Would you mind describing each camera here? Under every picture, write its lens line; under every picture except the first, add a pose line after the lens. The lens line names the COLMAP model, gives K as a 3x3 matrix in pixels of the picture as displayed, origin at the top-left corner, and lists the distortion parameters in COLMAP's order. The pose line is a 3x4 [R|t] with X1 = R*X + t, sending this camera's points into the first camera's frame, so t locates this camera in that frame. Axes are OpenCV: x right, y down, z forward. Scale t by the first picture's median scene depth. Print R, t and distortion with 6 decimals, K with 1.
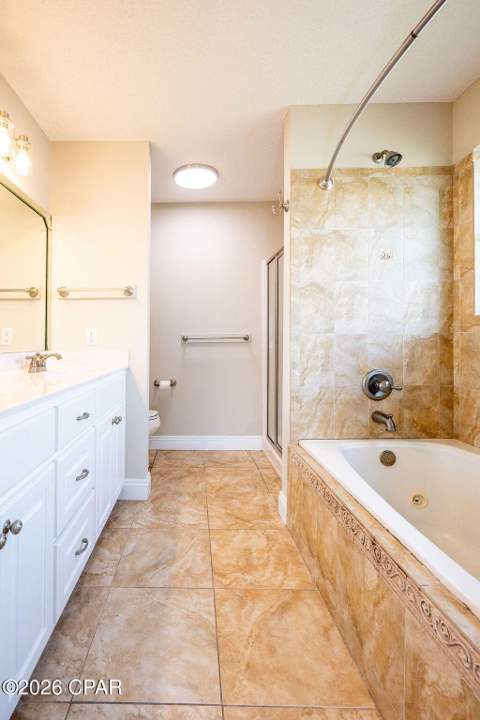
lens RADIAL K [[298.9, 0, 240.6], [0, 298.9, 335.0], [0, 0, 1]] dist [-0.000820, -0.000169]
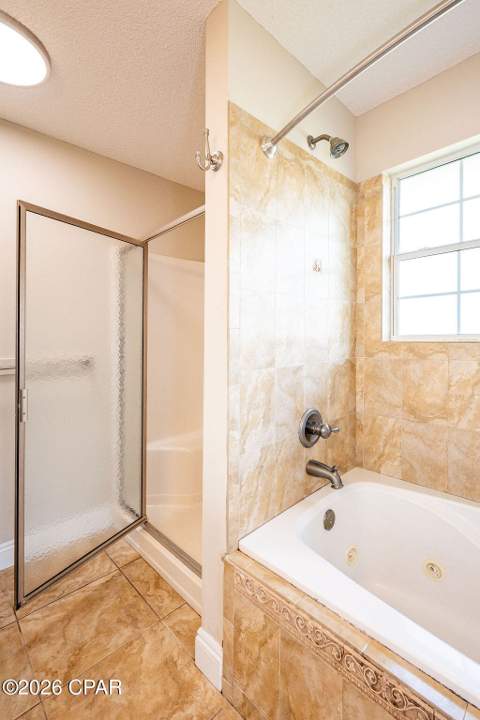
lens RADIAL K [[293.0, 0, 240.1], [0, 293.0, 339.2], [0, 0, 1]] dist [0.001417, 0.000113]
pose [[0.793406, -0.002036, 0.608689, -0.171388], [-0.004004, 0.999955, 0.008564, -0.076675], [-0.608679, -0.009232, 0.793363, 0.501599]]
